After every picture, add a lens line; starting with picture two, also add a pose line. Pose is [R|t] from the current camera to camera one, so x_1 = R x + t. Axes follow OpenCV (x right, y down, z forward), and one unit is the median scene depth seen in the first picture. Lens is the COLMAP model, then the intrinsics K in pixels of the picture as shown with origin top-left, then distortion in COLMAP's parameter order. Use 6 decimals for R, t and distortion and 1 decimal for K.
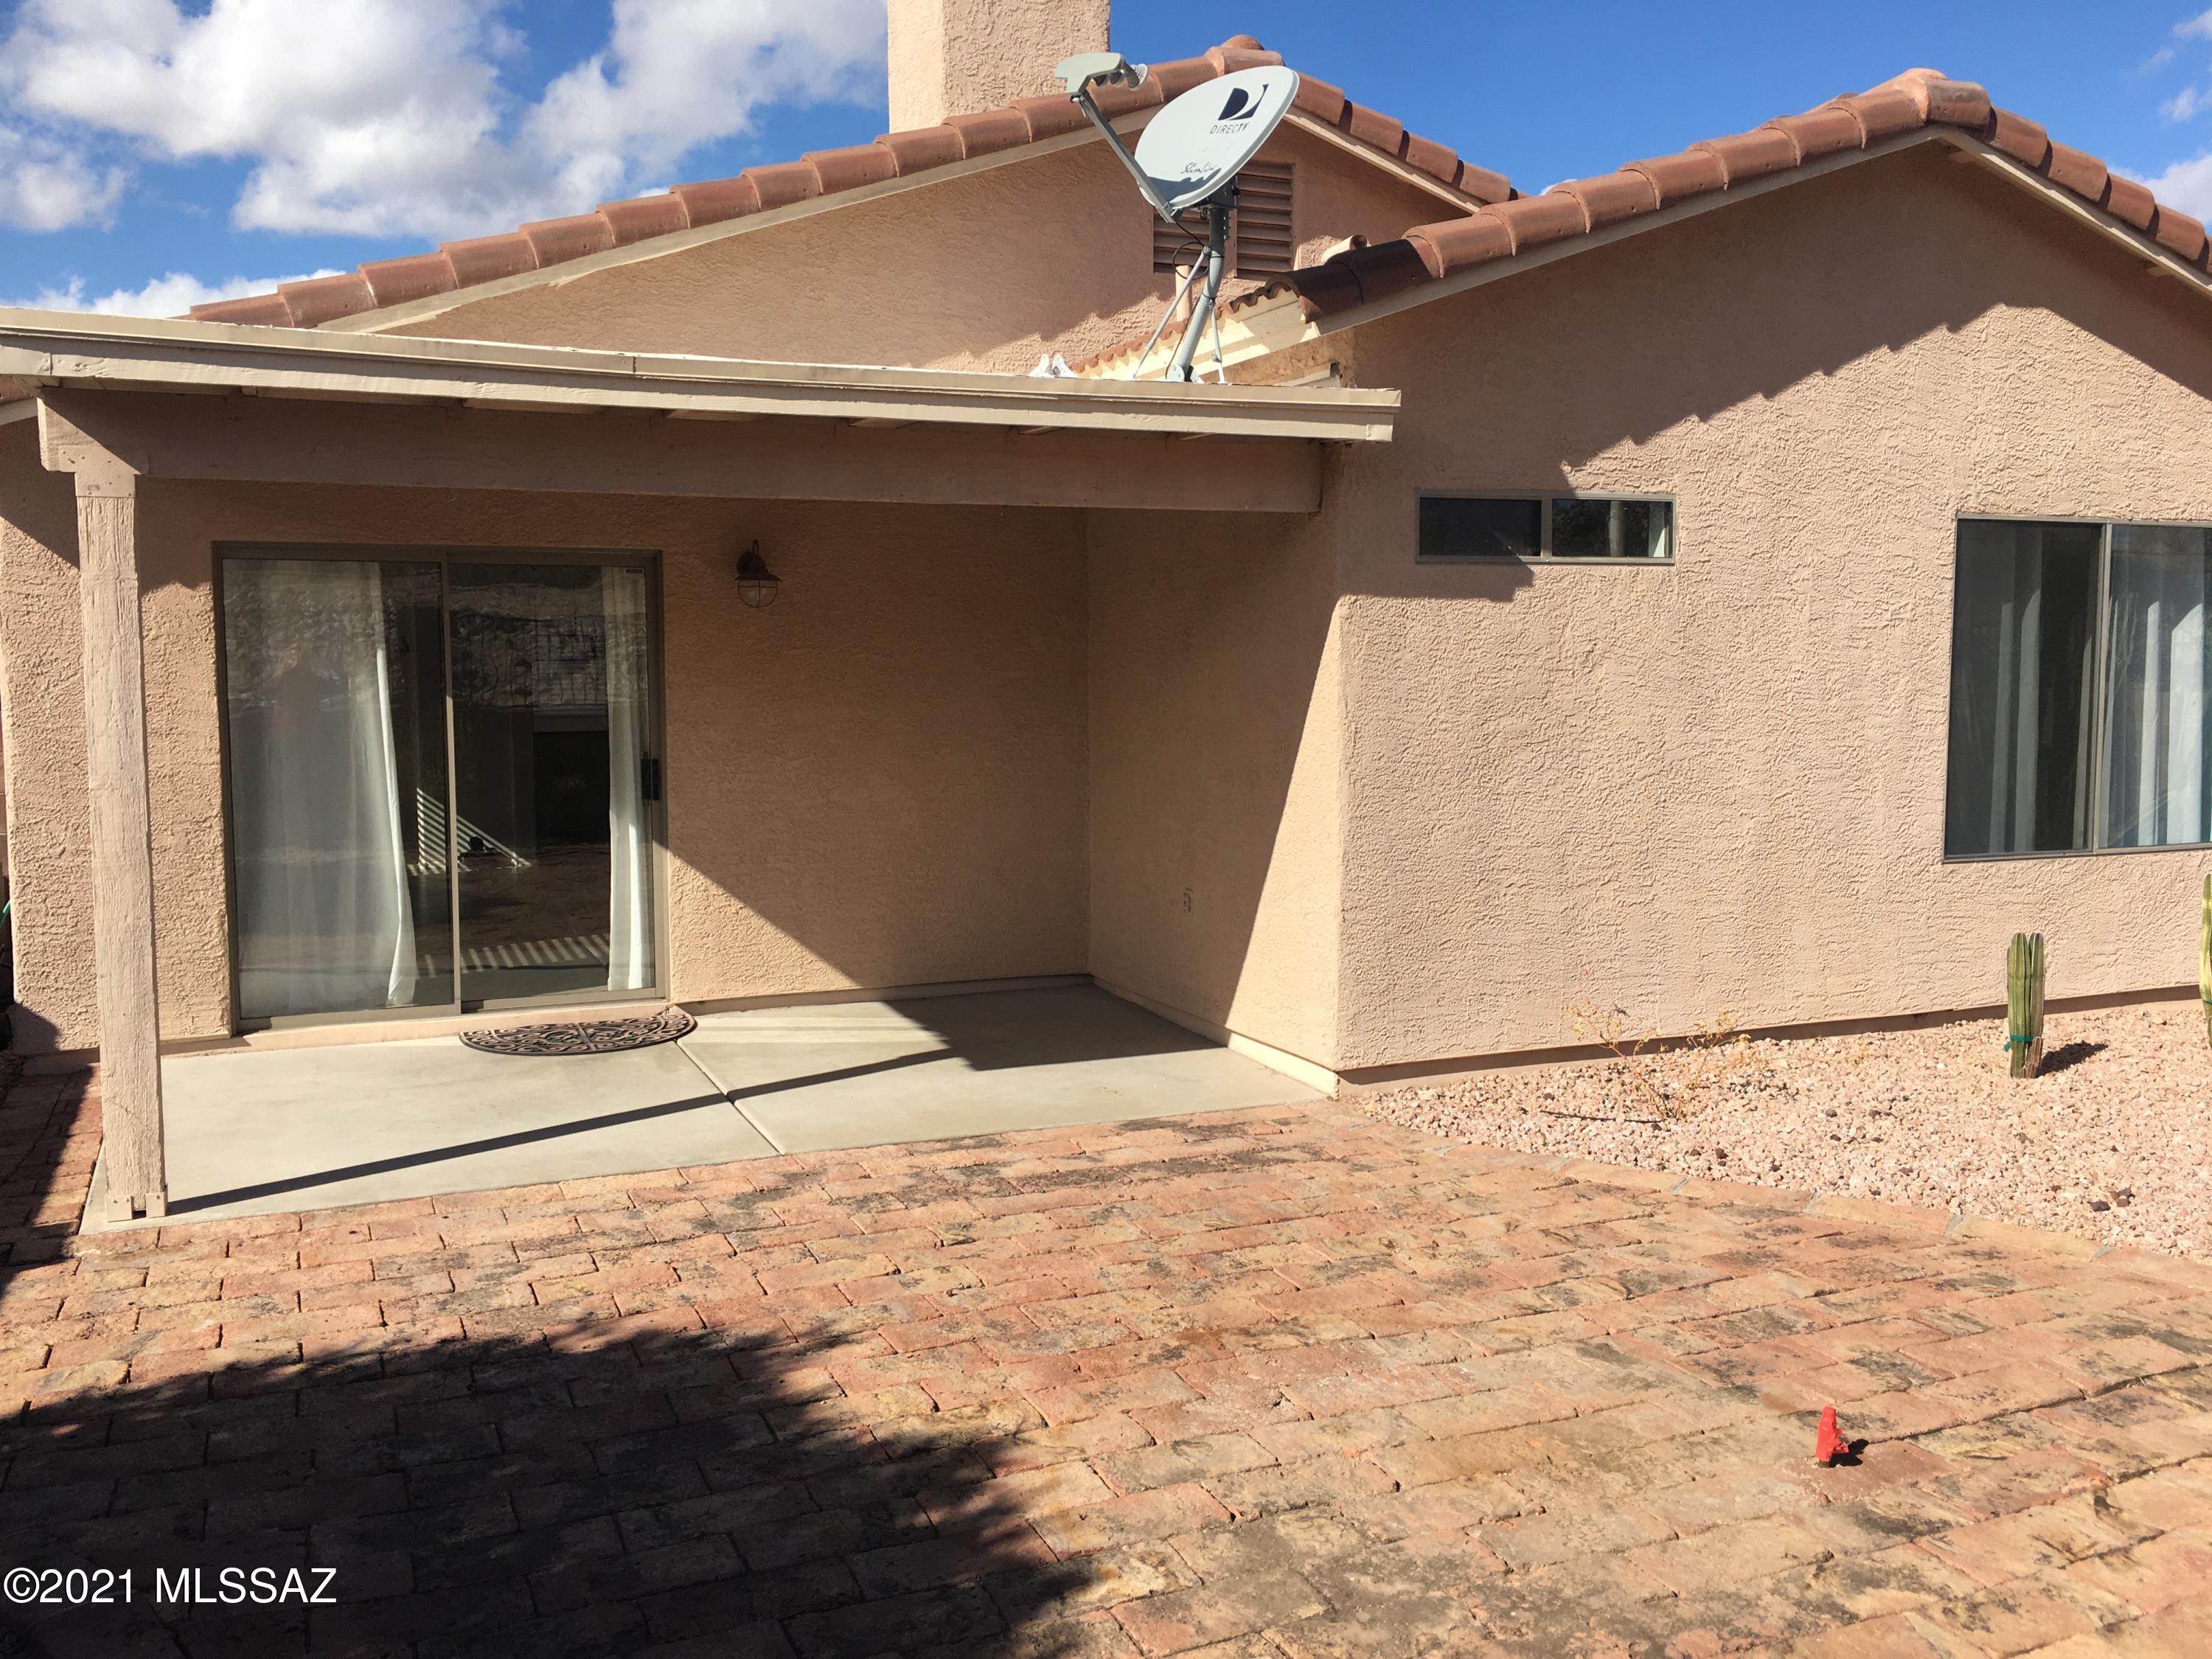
lens RADIAL K [[1888.8, 0, 1087.9], [0, 1888.8, 823.3], [0, 0, 1]] dist [0.081085, -0.118577]
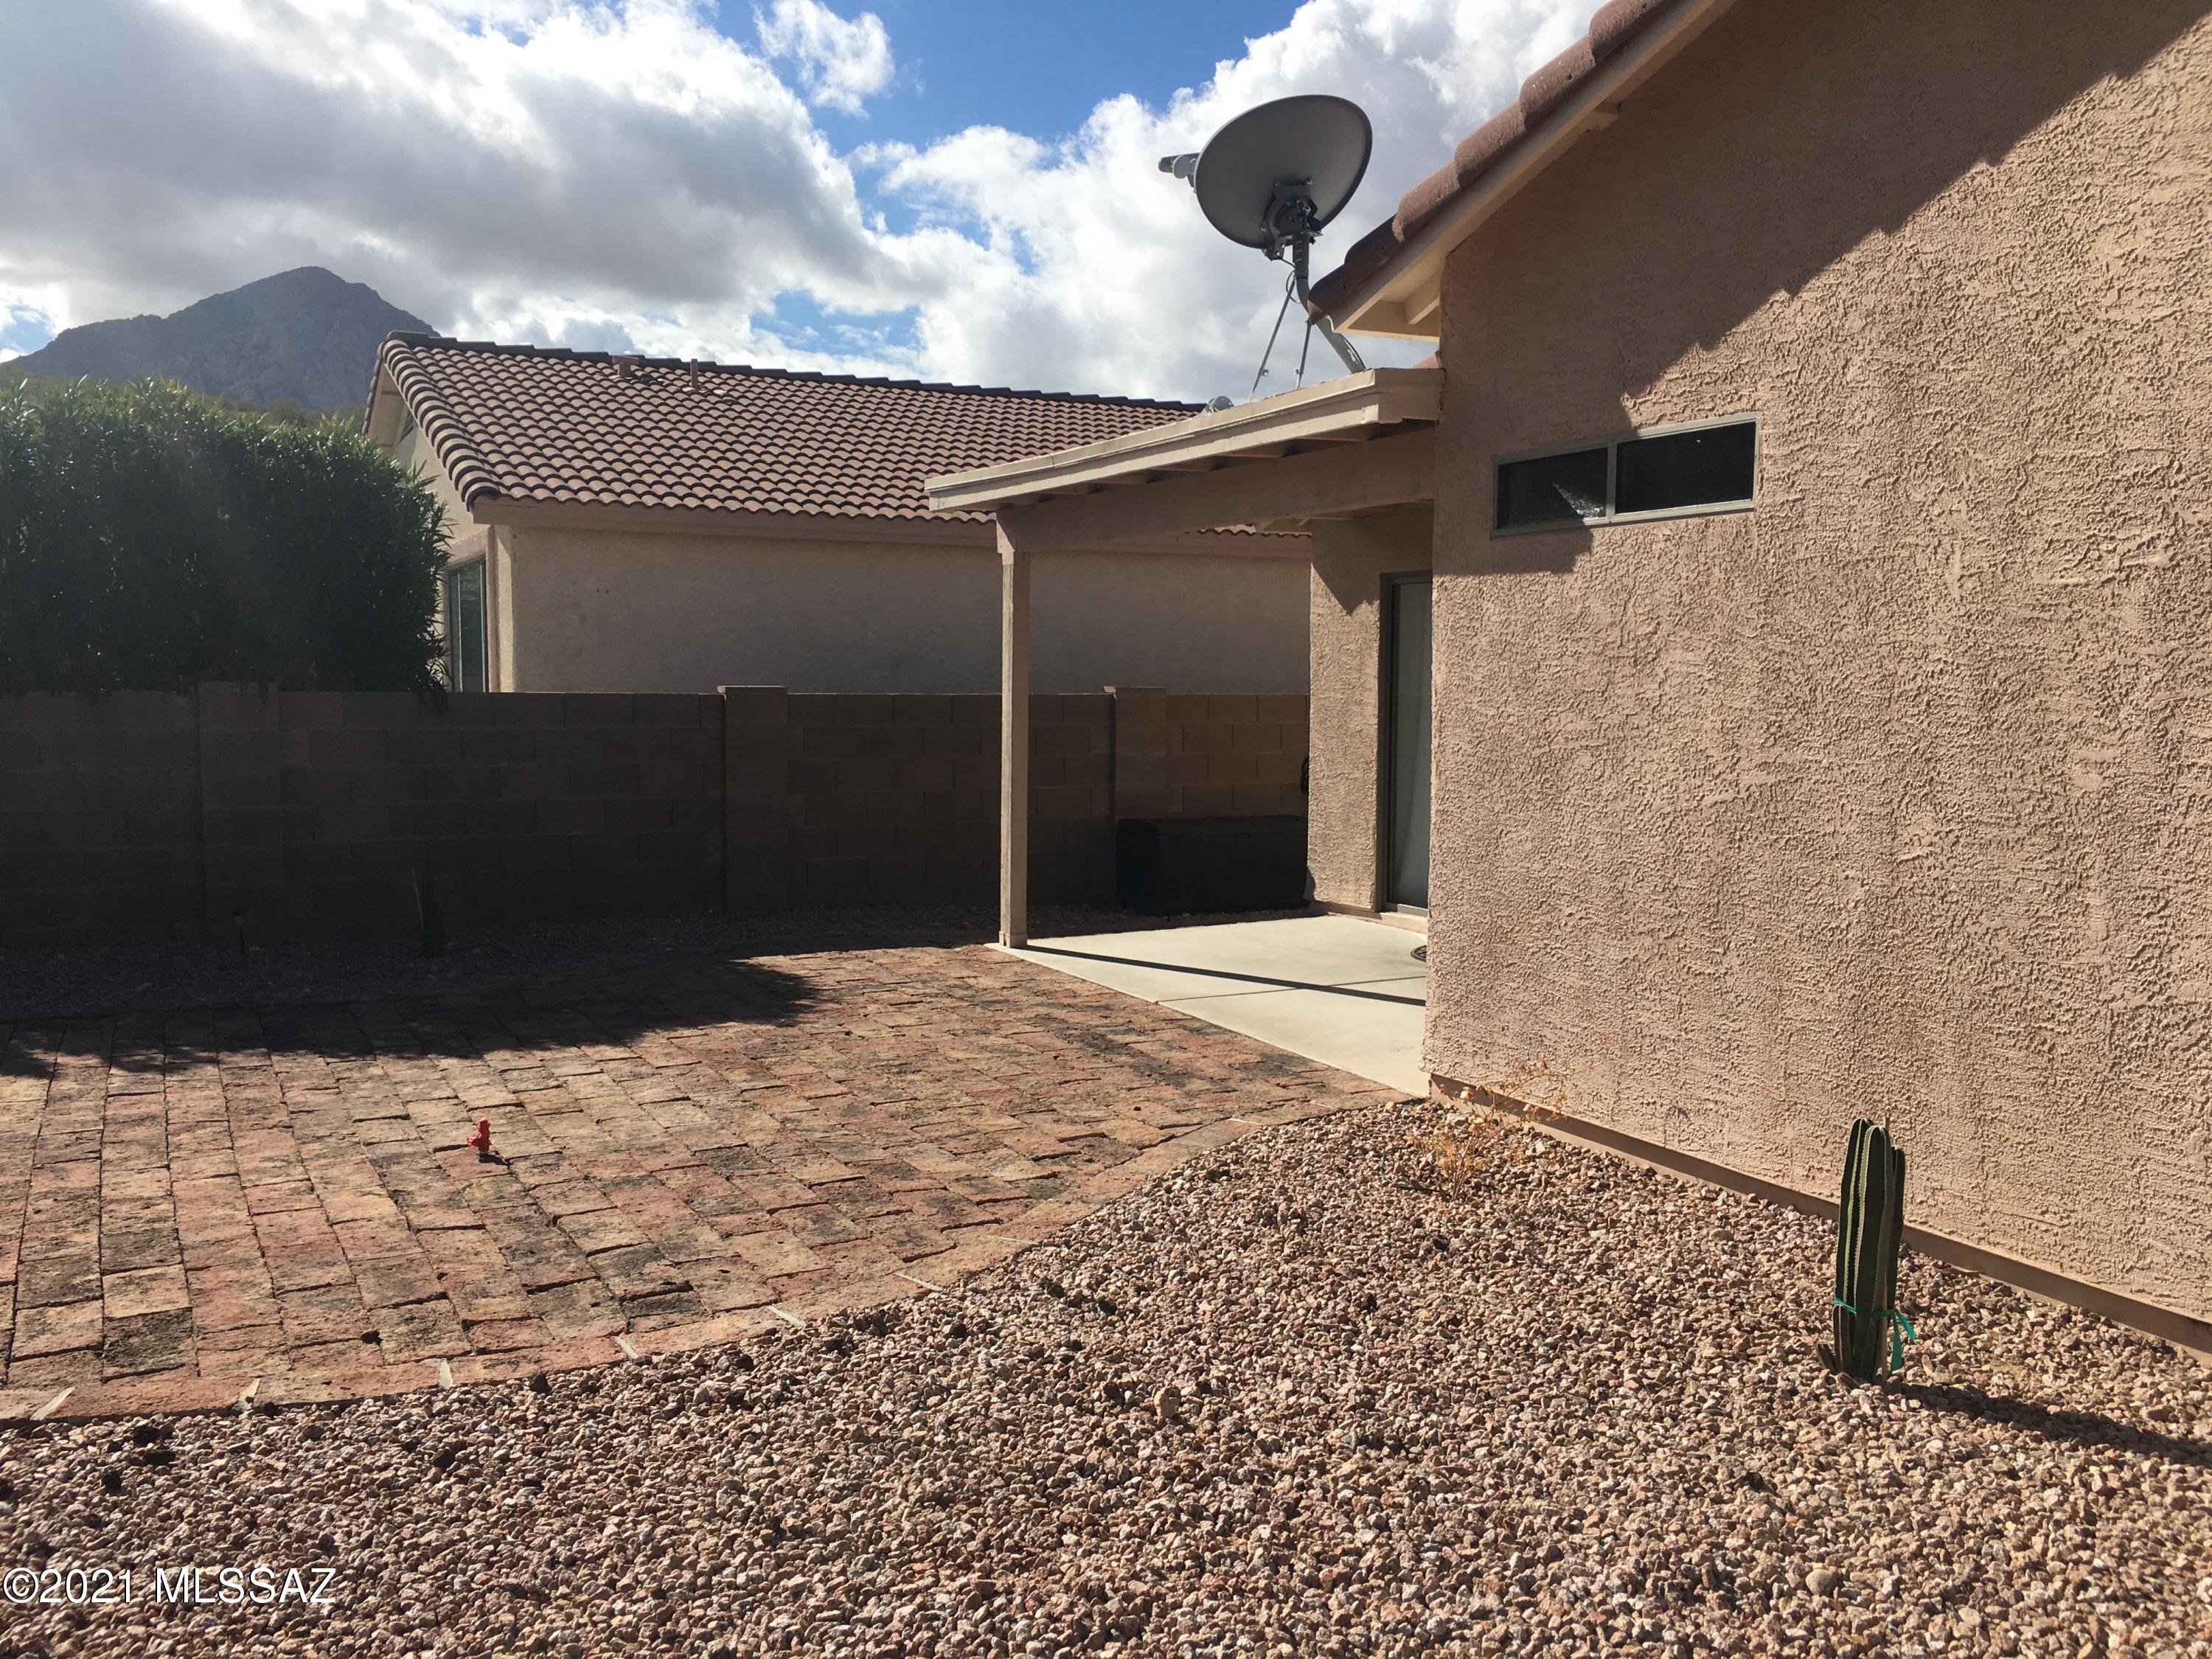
lens RADIAL K [[1870.4, 0, 1106.0], [0, 1870.4, 829.5], [0, 0, 1]] dist [0.087497, -0.130631]
pose [[0.053968, 0.091226, -0.994367, 1.148672], [-0.095846, 0.991693, 0.085779, -0.061748], [0.993932, 0.090677, 0.062263, 0.824322]]
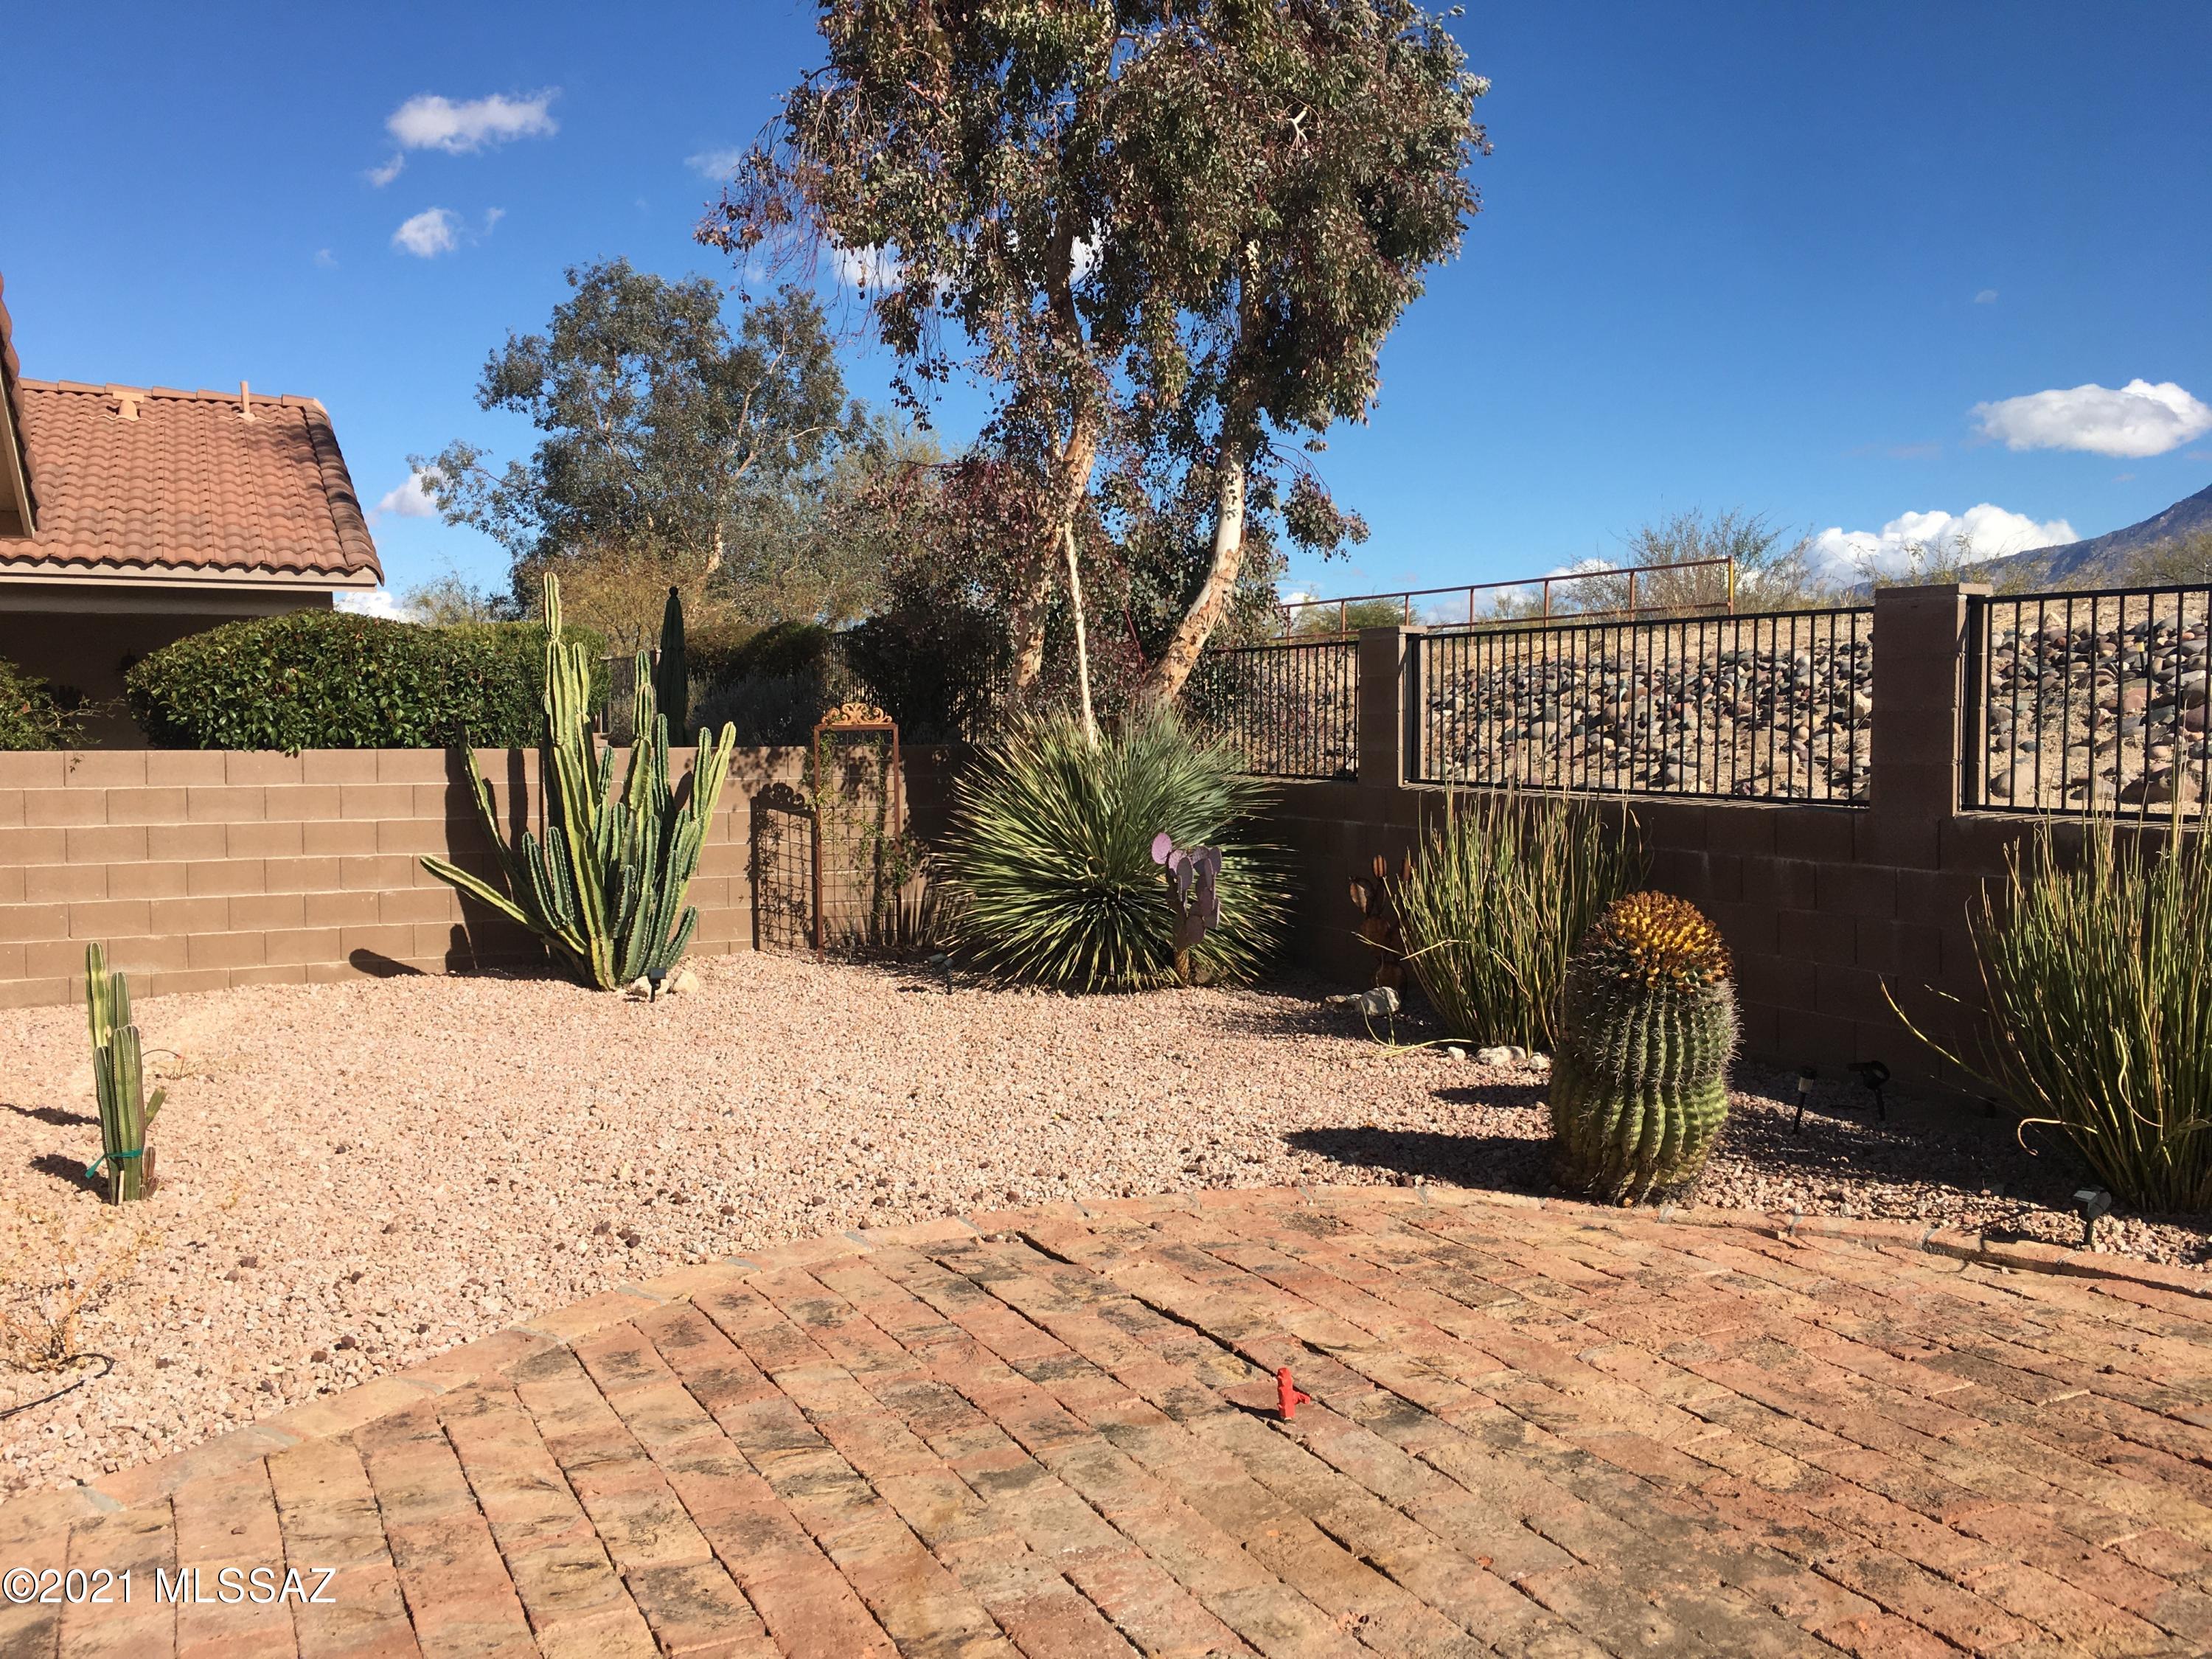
lens RADIAL K [[1870.4, 0, 1106.0], [0, 1870.4, 829.5], [0, 0, 1]] dist [0.087497, -0.130631]
pose [[-0.050488, -0.054123, 0.997257, -0.414925], [0.087158, 0.994482, 0.058385, -0.047198], [-0.994914, 0.089867, -0.045492, 0.689873]]
